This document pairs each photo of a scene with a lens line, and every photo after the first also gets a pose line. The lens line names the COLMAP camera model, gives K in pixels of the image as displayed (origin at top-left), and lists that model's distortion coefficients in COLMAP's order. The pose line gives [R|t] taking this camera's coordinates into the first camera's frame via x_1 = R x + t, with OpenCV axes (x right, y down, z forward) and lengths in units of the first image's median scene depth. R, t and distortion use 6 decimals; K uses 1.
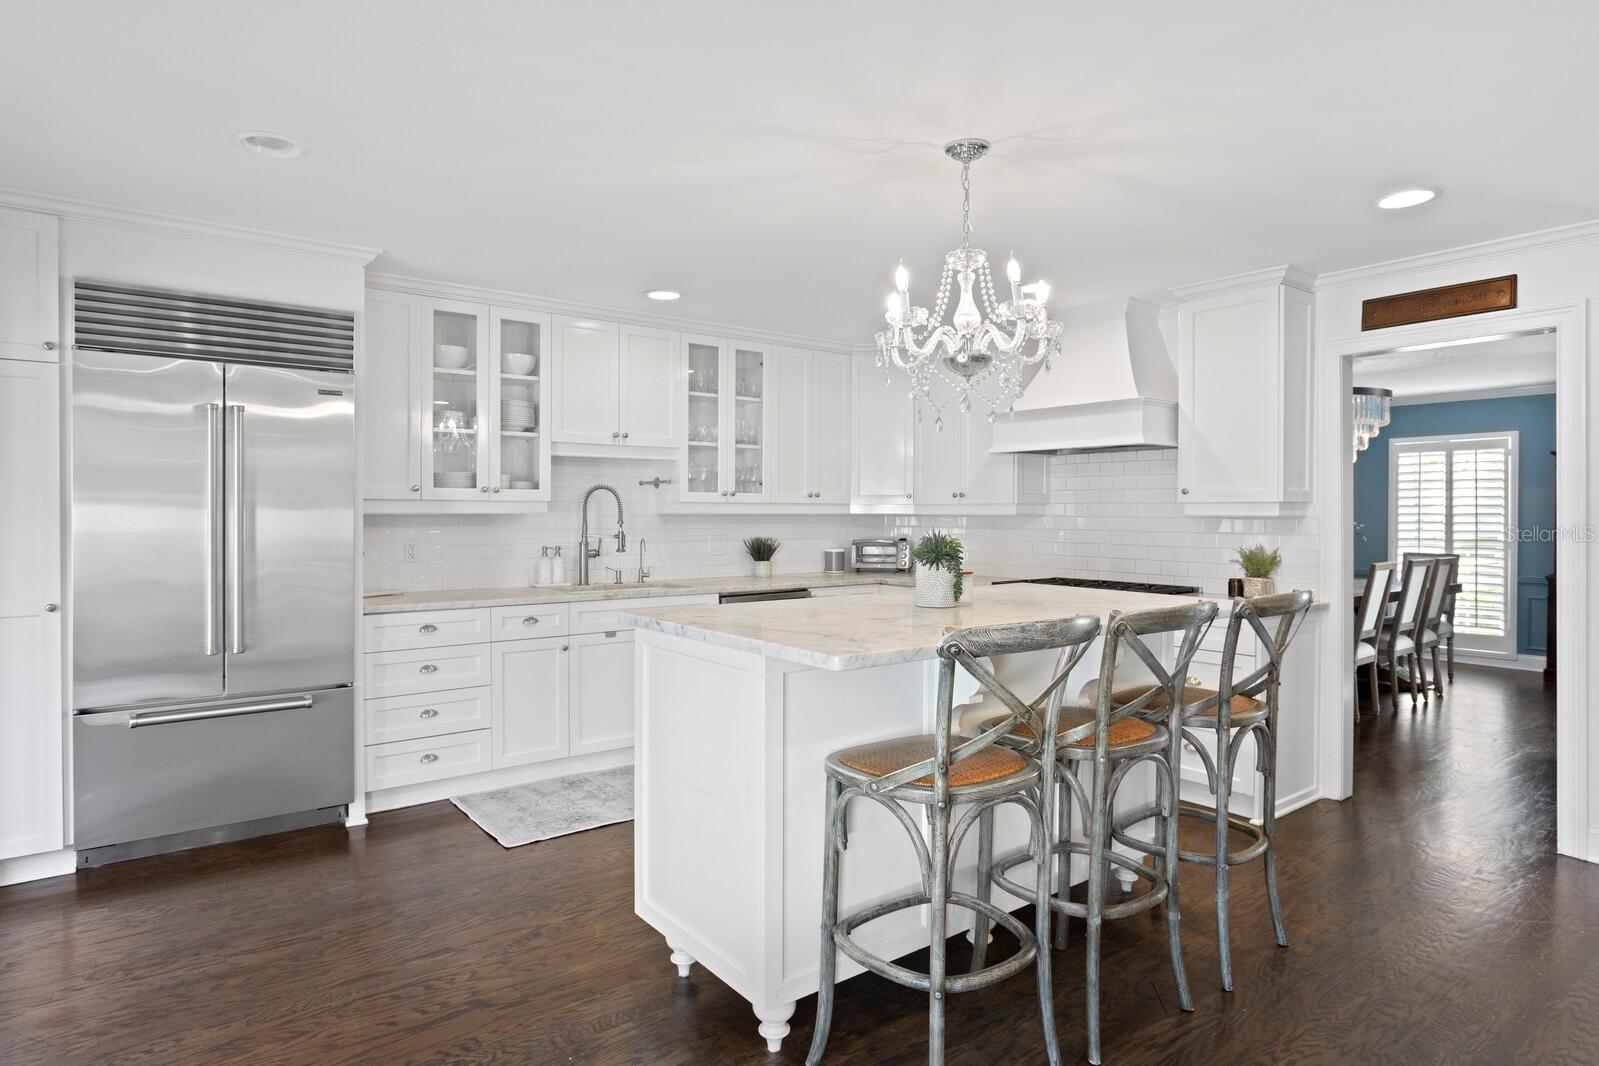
lens RADIAL K [[926.7, 0, 799.5], [0, 926.7, 533.0], [0, 0, 1]] dist [0.000755, -0.000128]
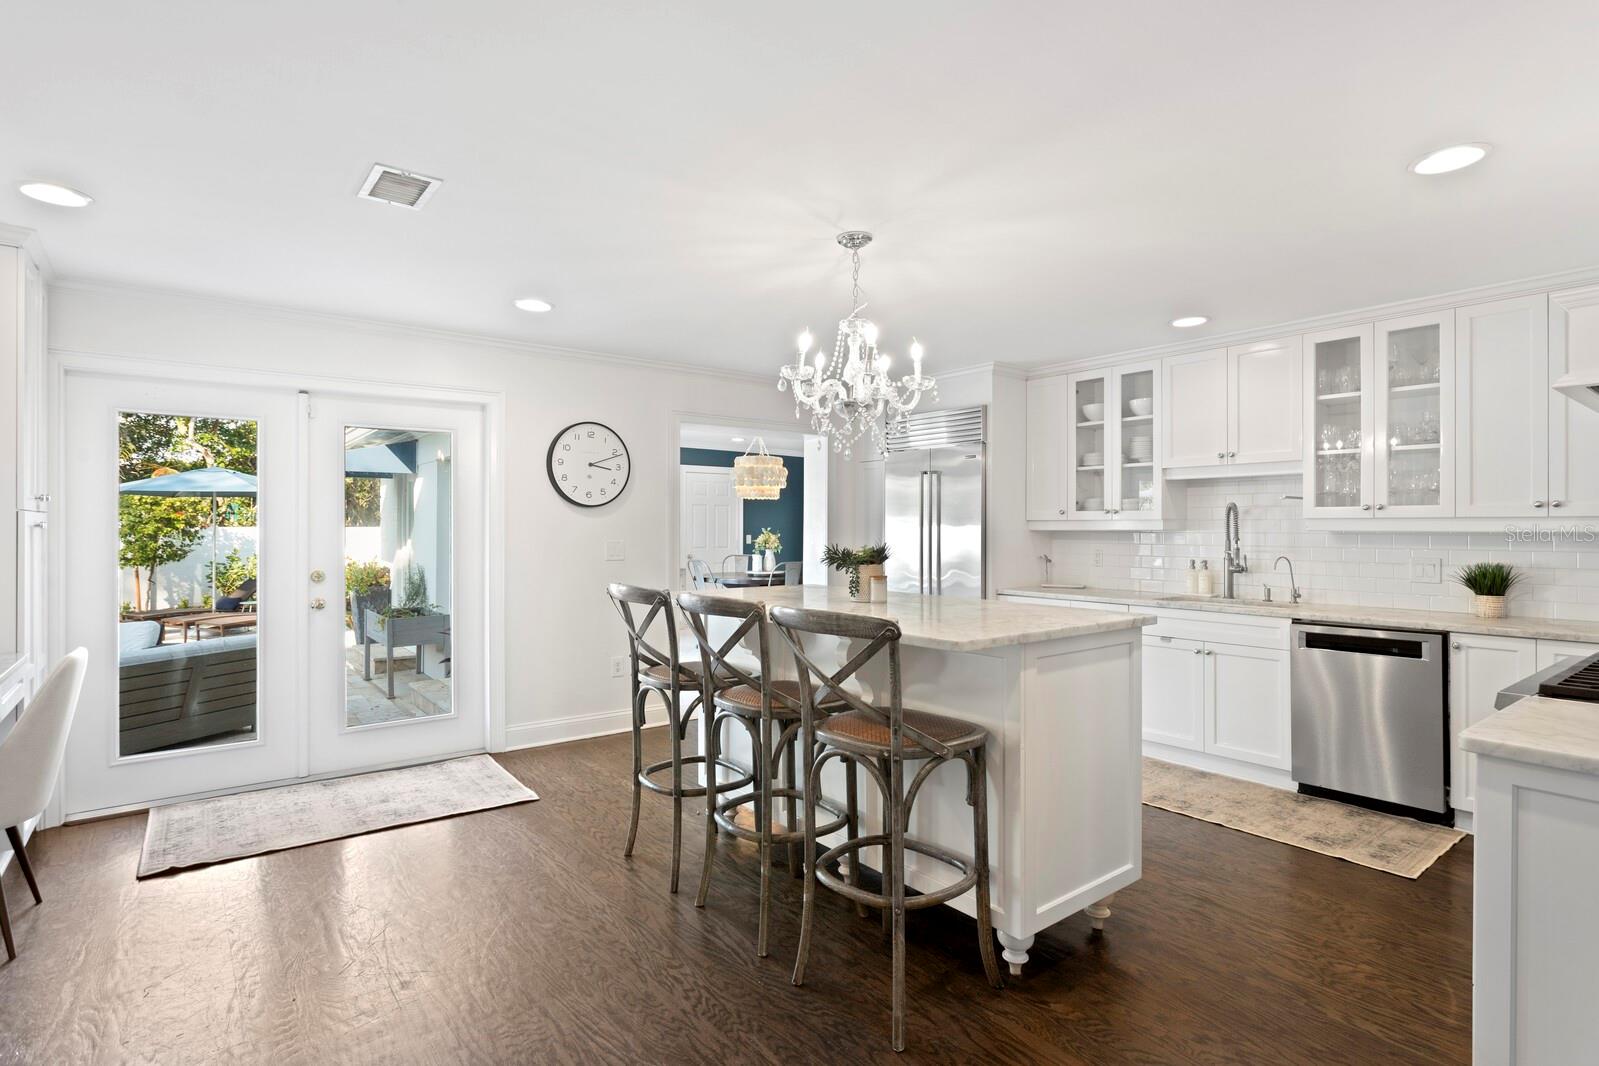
lens RADIAL K [[804.1, 0, 799.9], [0, 804.1, 526.2], [0, 0, 1]] dist [-0.003656, 0.001515]
pose [[-0.000932, -0.004652, -0.999989, 0.735220], [-0.024988, 0.999677, -0.004627, -0.010091], [0.999687, 0.024983, -0.001048, 0.546094]]
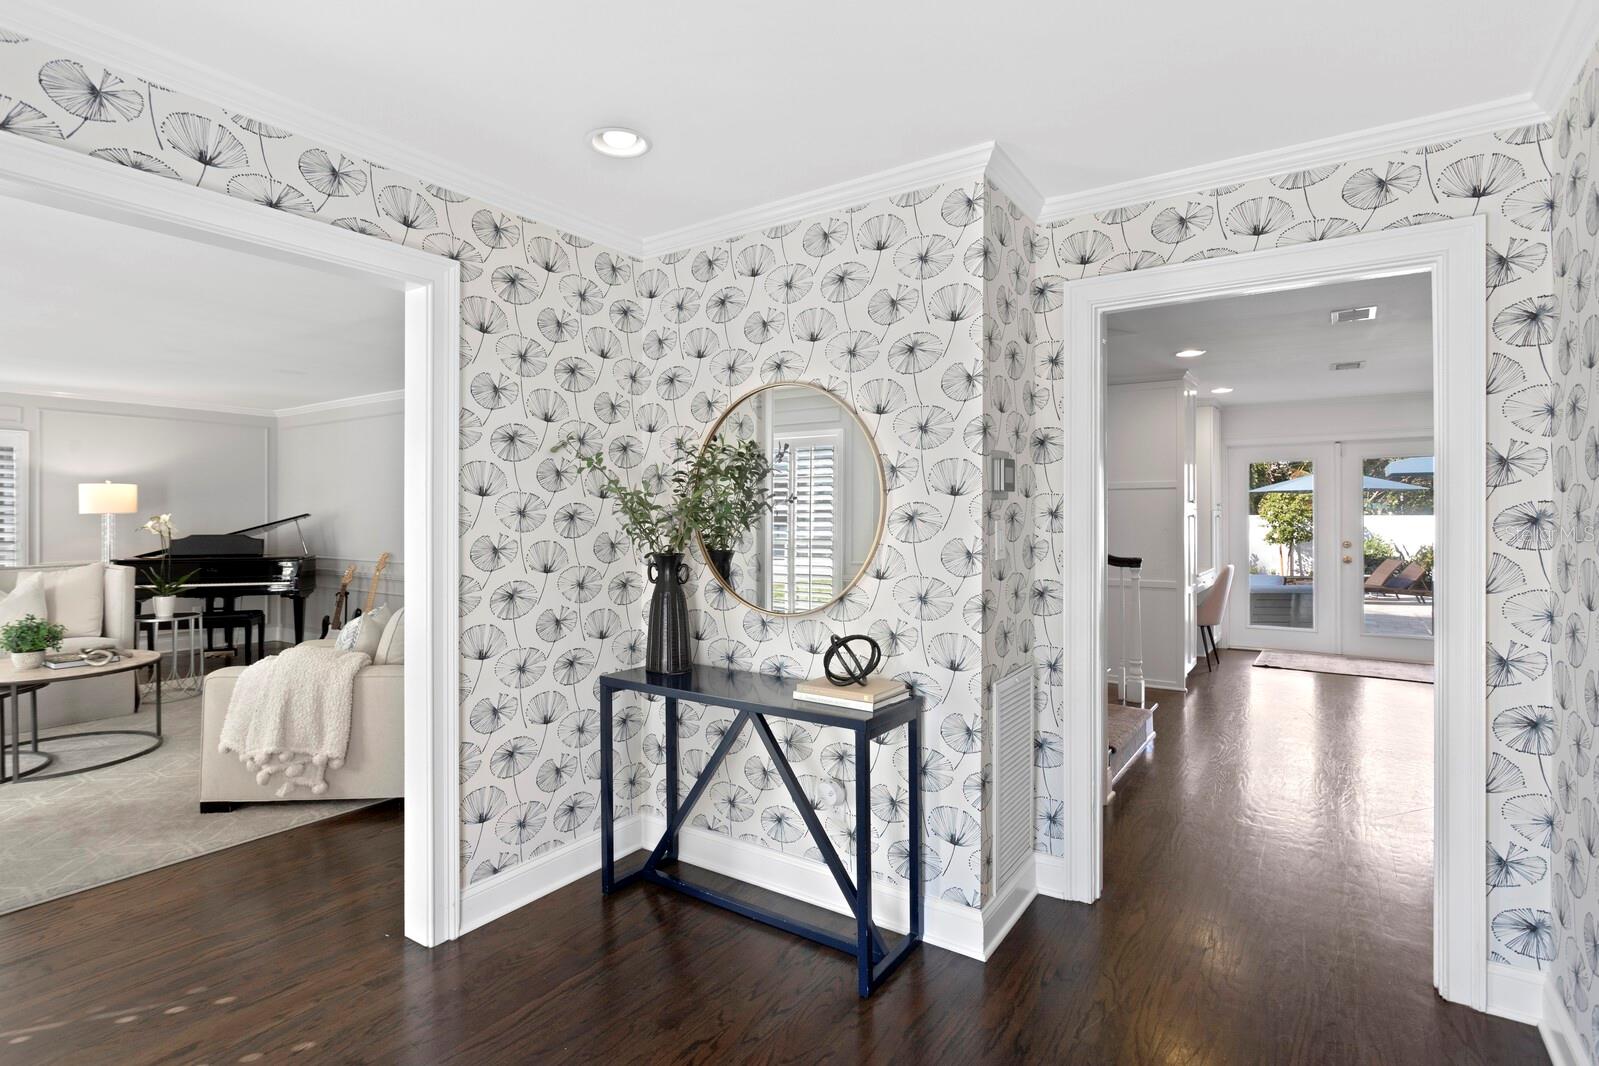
lens RADIAL K [[791.7, 0, 801.2], [0, 791.7, 513.5], [0, 0, 1]] dist [-0.002350, 0.000056]
pose [[-0.949256, -0.001327, -0.314502, 1.345126], [-0.007497, 0.999802, 0.018409, -0.026141], [0.314416, 0.019833, -0.949078, 1.139999]]
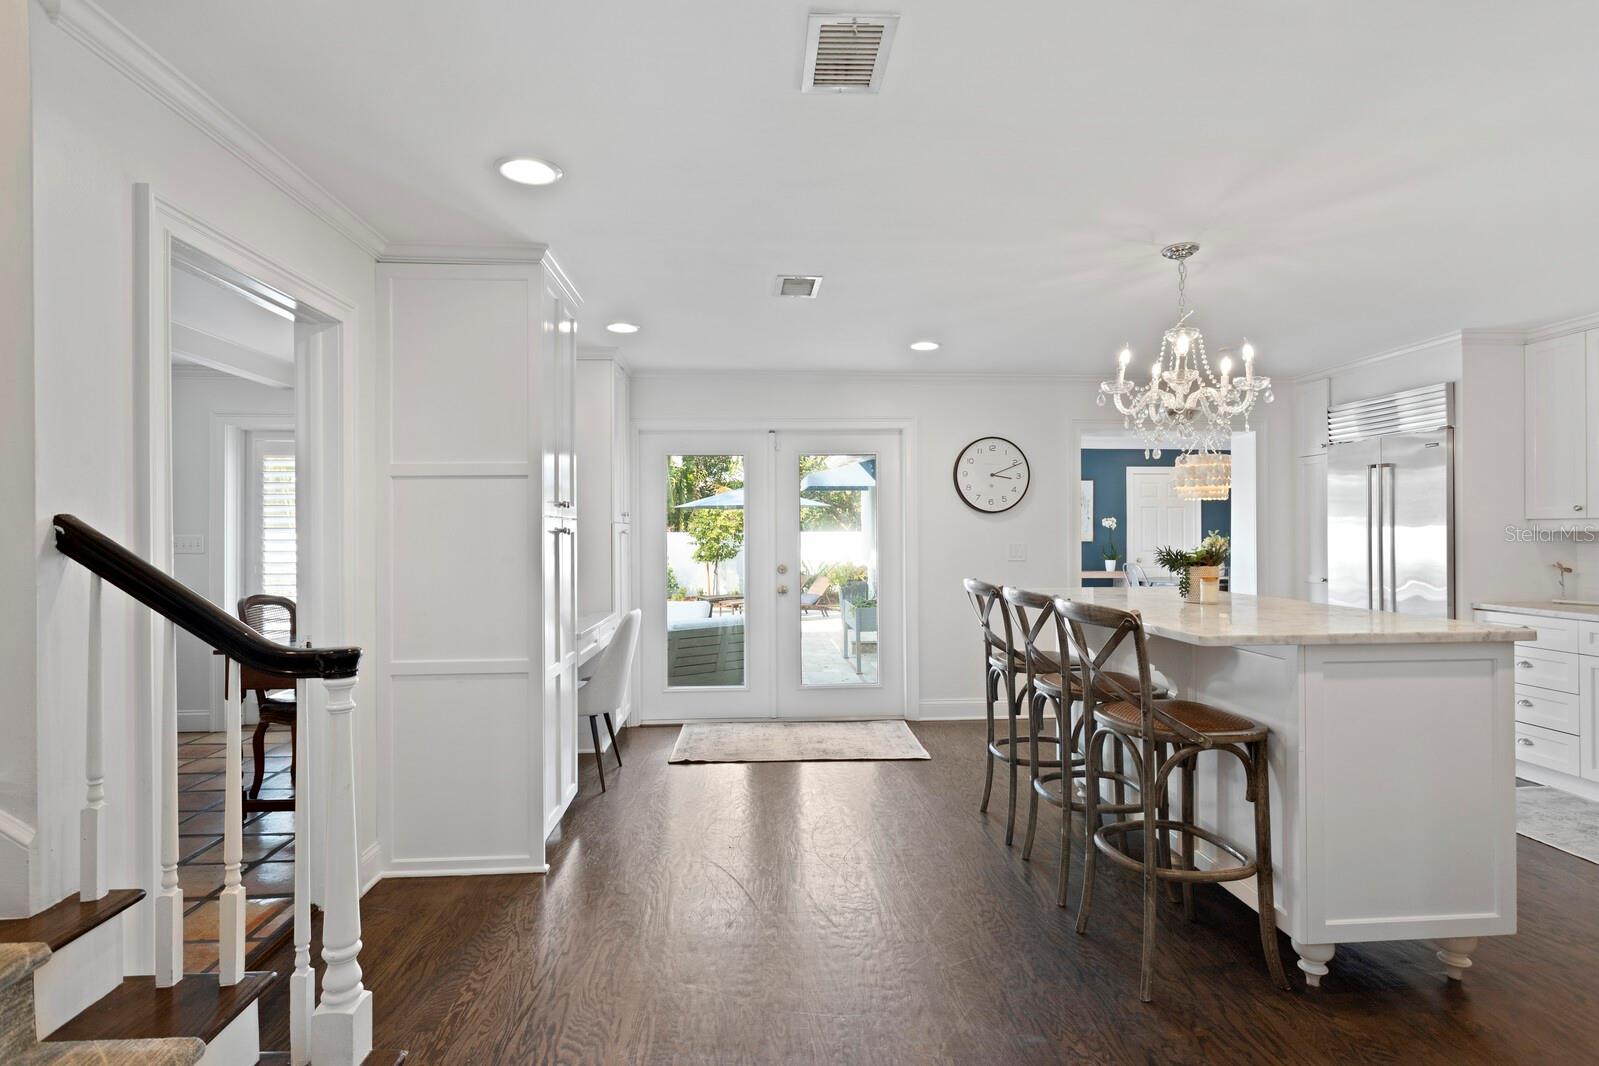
lens RADIAL K [[804.1, 0, 799.9], [0, 804.1, 526.2], [0, 0, 1]] dist [-0.003656, 0.001515]
pose [[-0.558989, -0.006301, -0.829151, 0.814979], [-0.016974, 0.999849, 0.003845, -0.013341], [0.829001, 0.016223, -0.559012, 0.693932]]
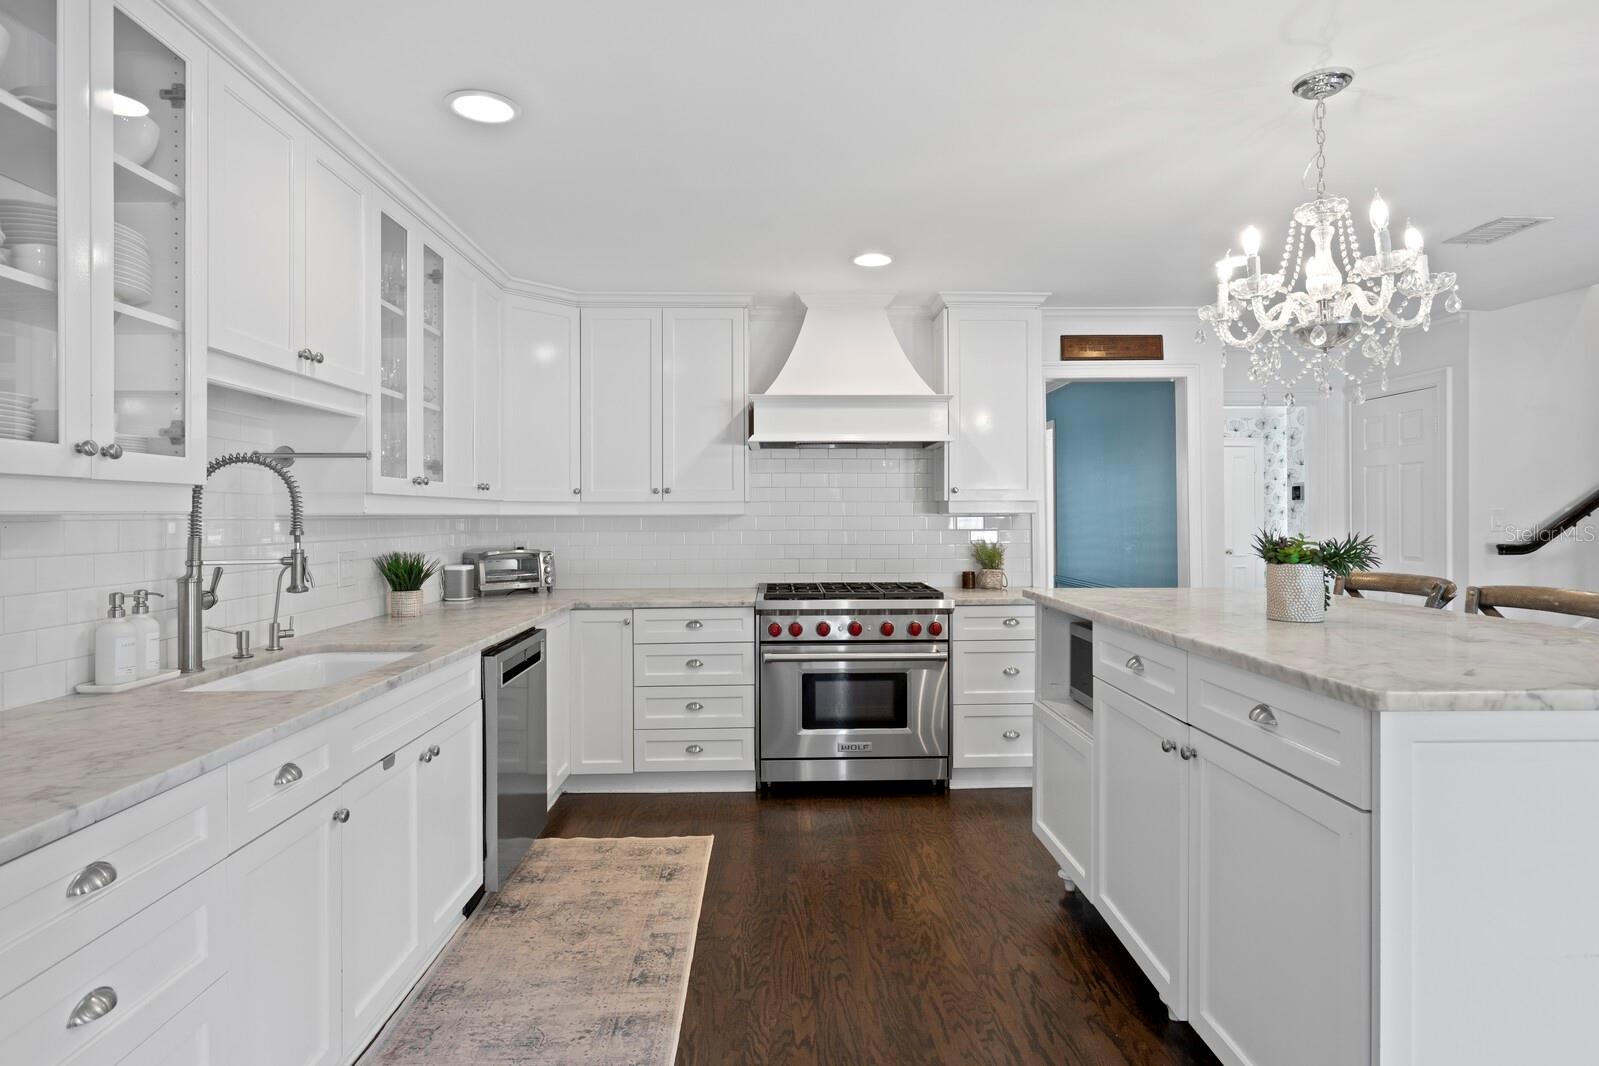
lens RADIAL K [[850.8, 0, 792.4], [0, 850.8, 516.8], [0, 0, 1]] dist [-0.006214, 0.001455]
pose [[0.596909, -0.006335, 0.802284, -0.423088], [0.024267, 0.999654, -0.010161, -0.009419], [-0.801942, 0.025534, 0.596856, 0.545274]]
